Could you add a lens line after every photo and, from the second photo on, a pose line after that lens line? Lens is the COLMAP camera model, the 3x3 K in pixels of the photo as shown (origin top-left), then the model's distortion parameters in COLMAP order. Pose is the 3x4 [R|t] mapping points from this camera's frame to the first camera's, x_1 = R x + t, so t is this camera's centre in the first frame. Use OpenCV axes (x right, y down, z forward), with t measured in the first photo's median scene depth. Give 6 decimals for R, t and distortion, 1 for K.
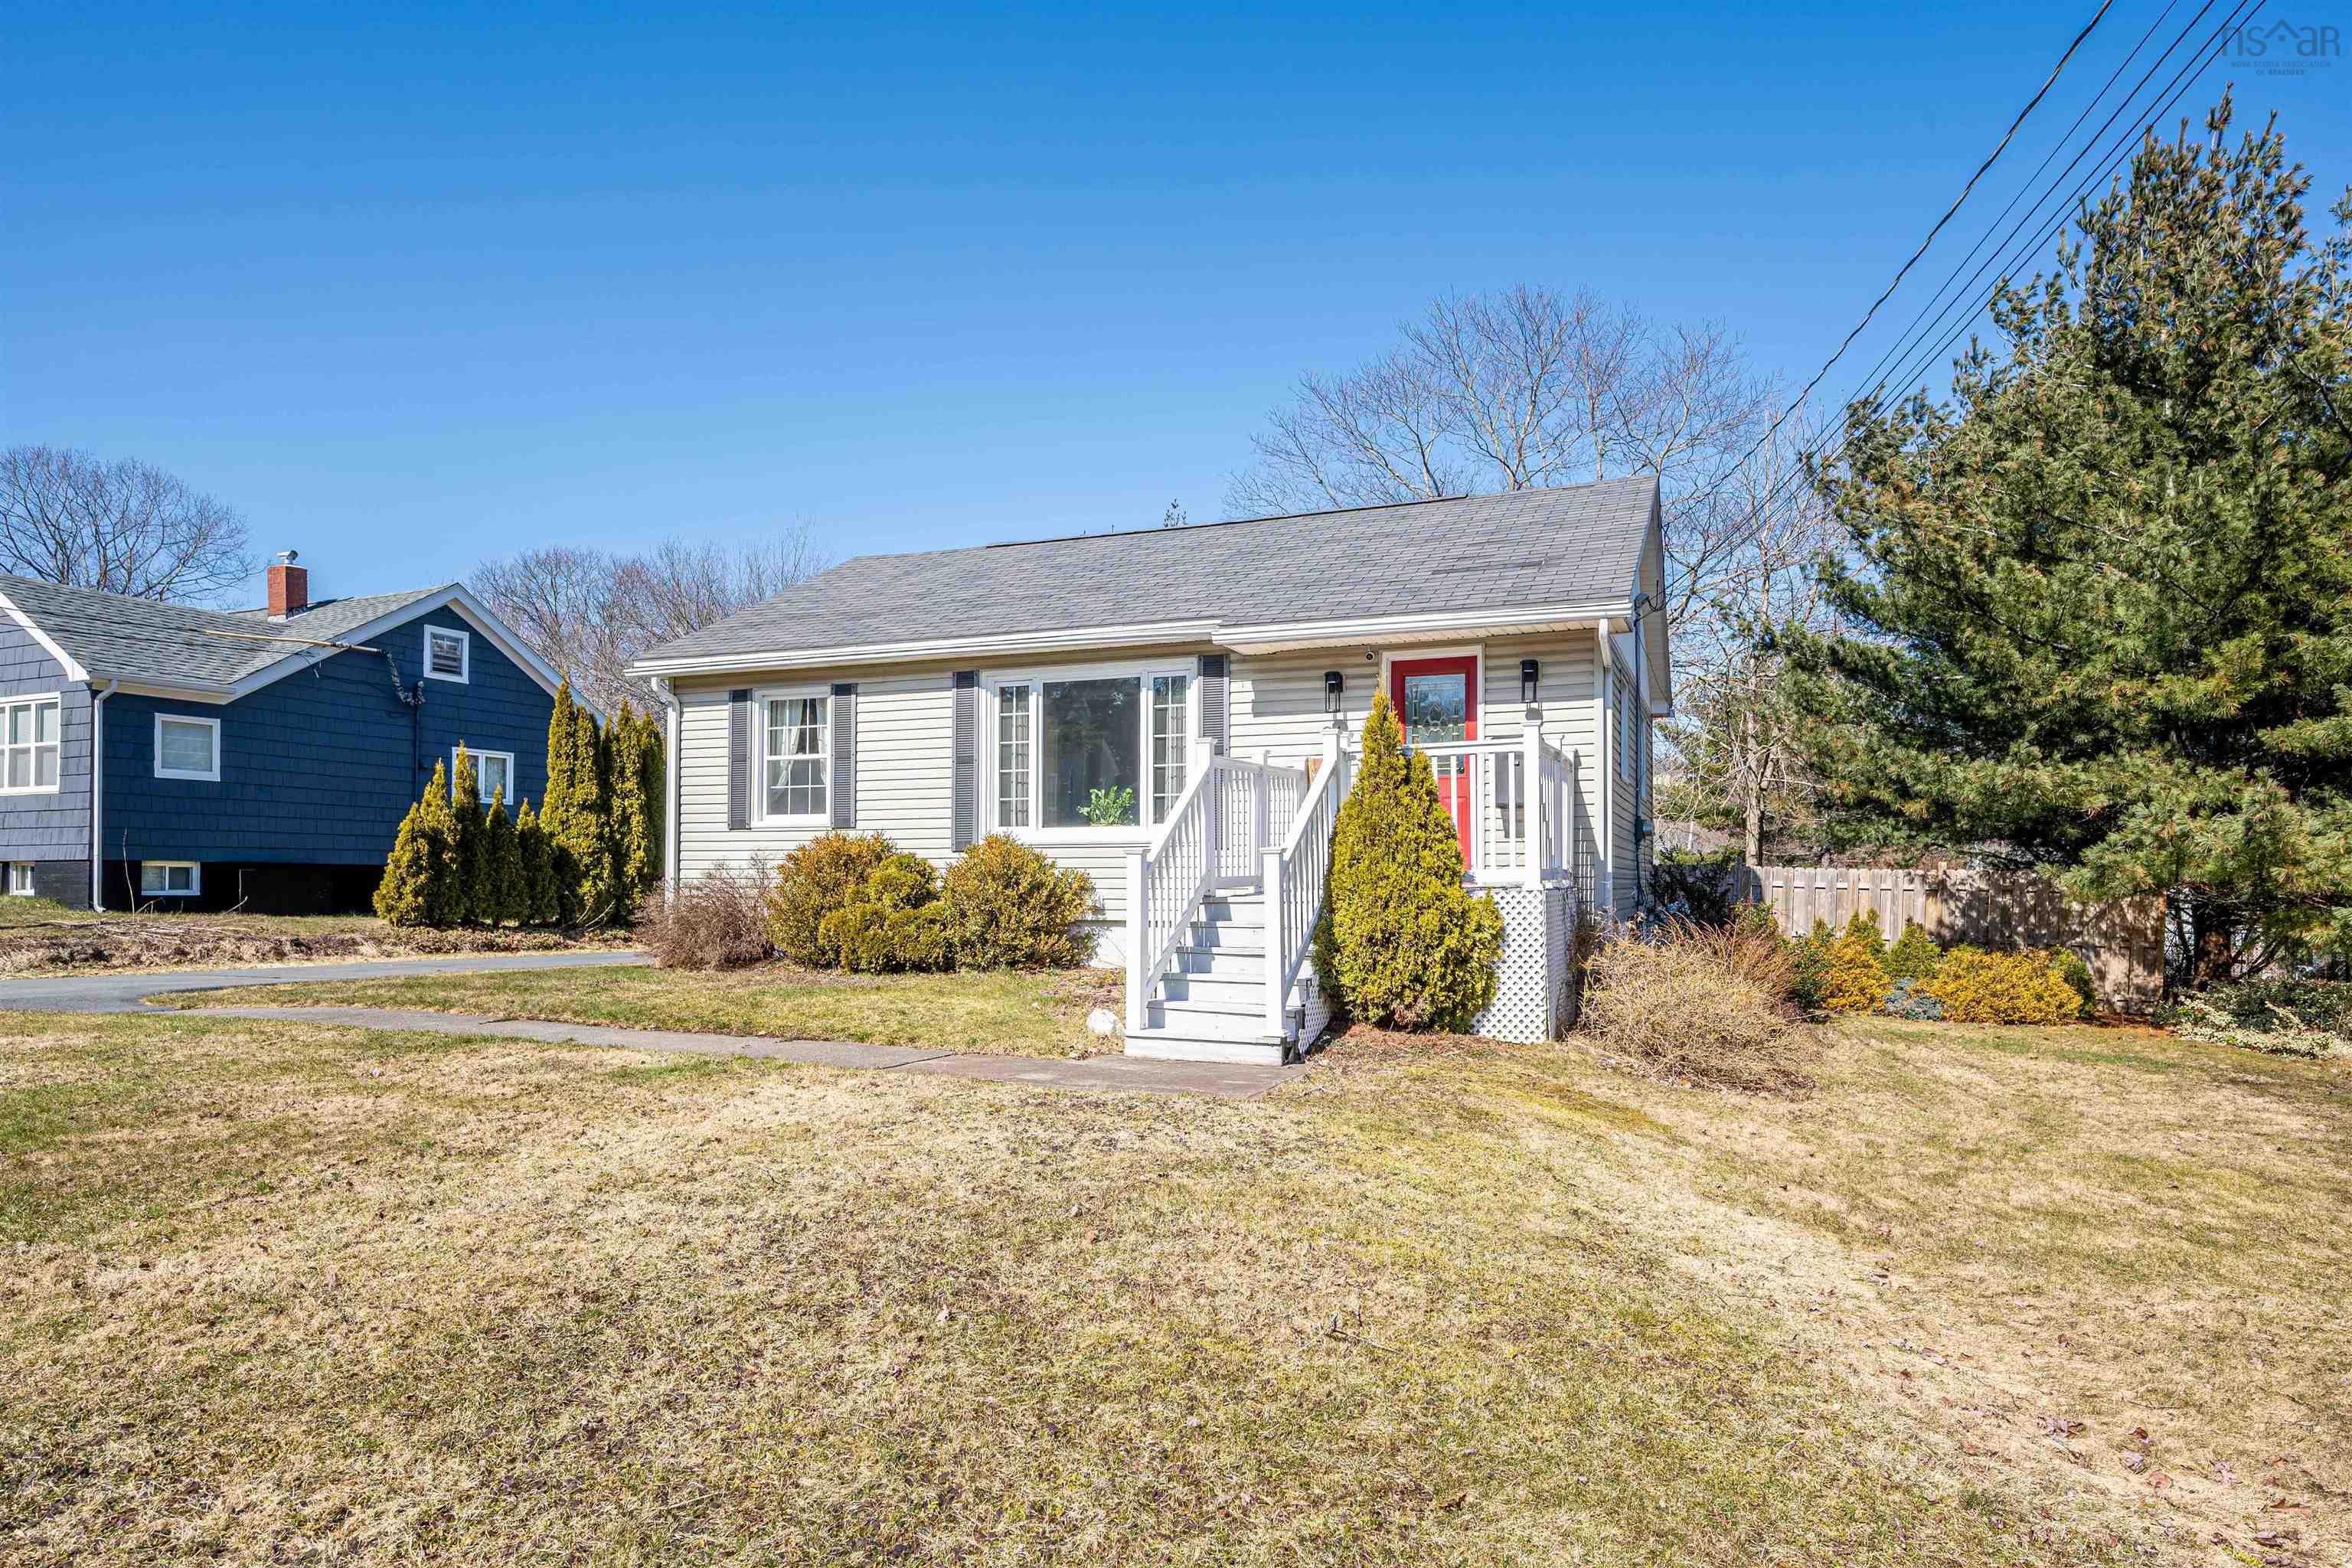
lens RADIAL K [[1364.3, 0, 1175.8], [0, 1364.3, 855.2], [0, 0, 1]] dist [-0.005310, -0.001097]
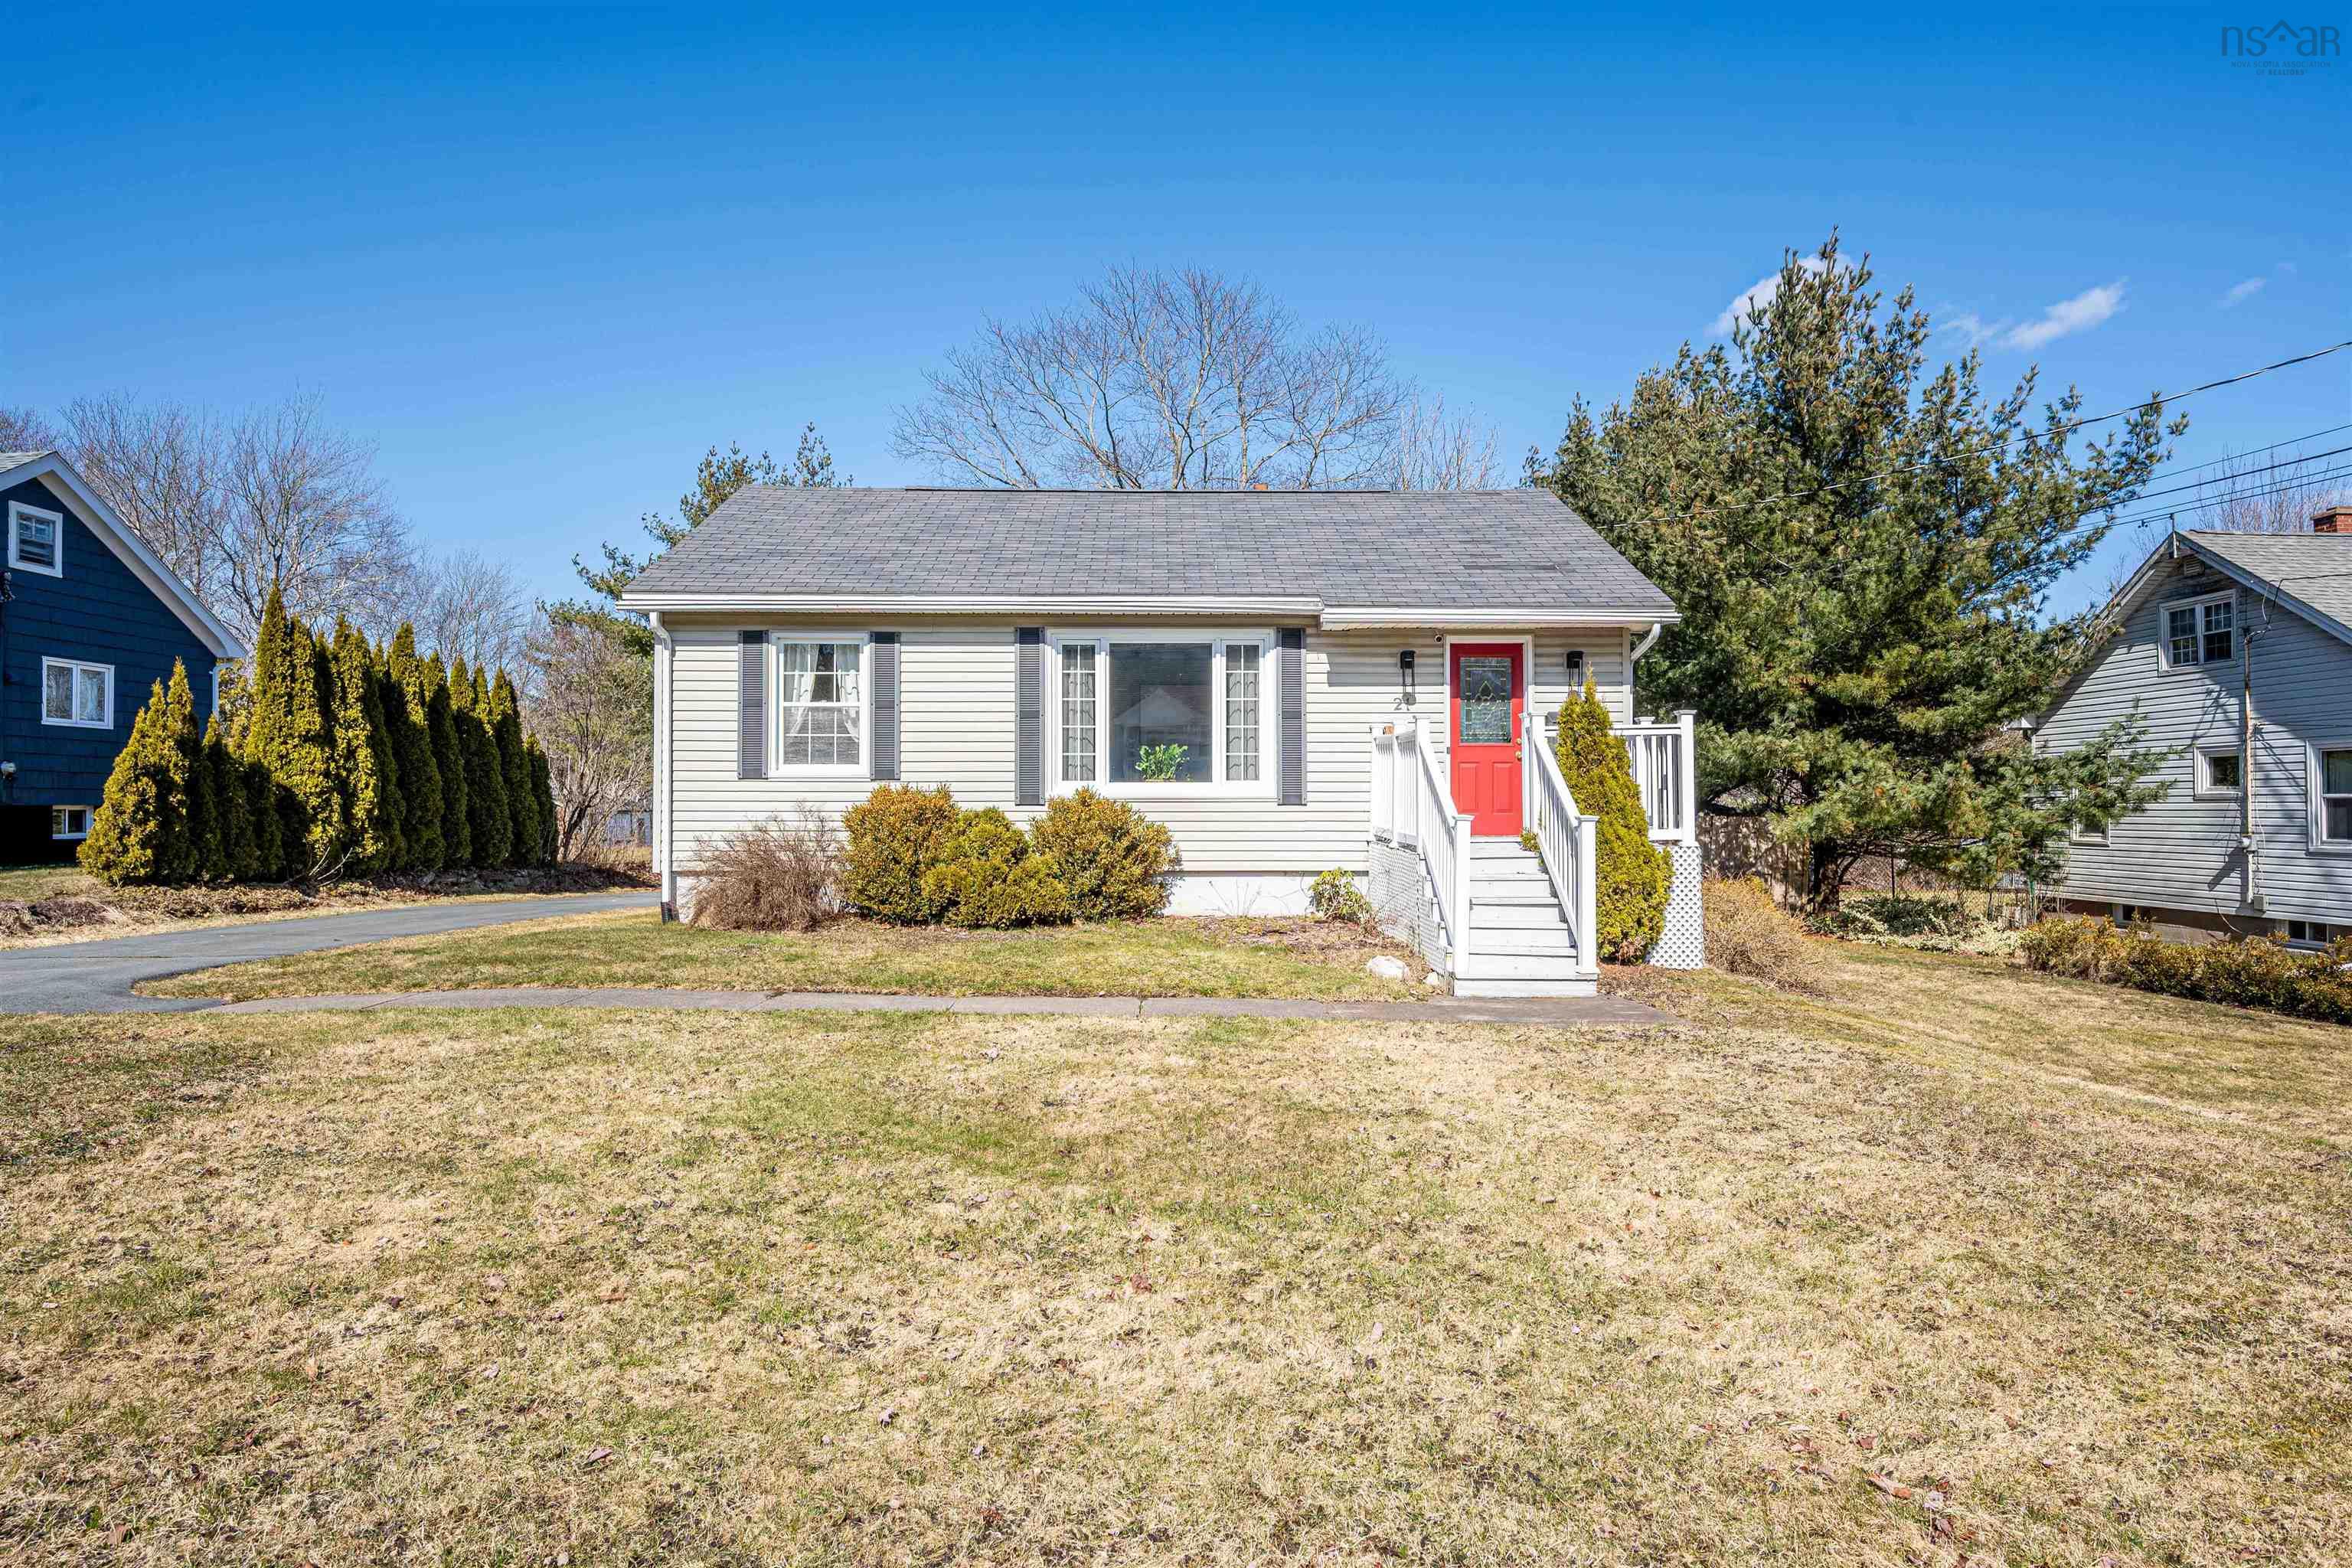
lens RADIAL K [[1364.3, 0, 1172.0], [0, 1364.3, 790.1], [0, 0, 1]] dist [-0.005310, -0.001097]
pose [[0.922997, 0.005509, 0.384767, -0.415672], [-0.007694, 0.999962, 0.004138, -0.017393], [-0.384729, -0.006779, 0.923005, 0.019173]]
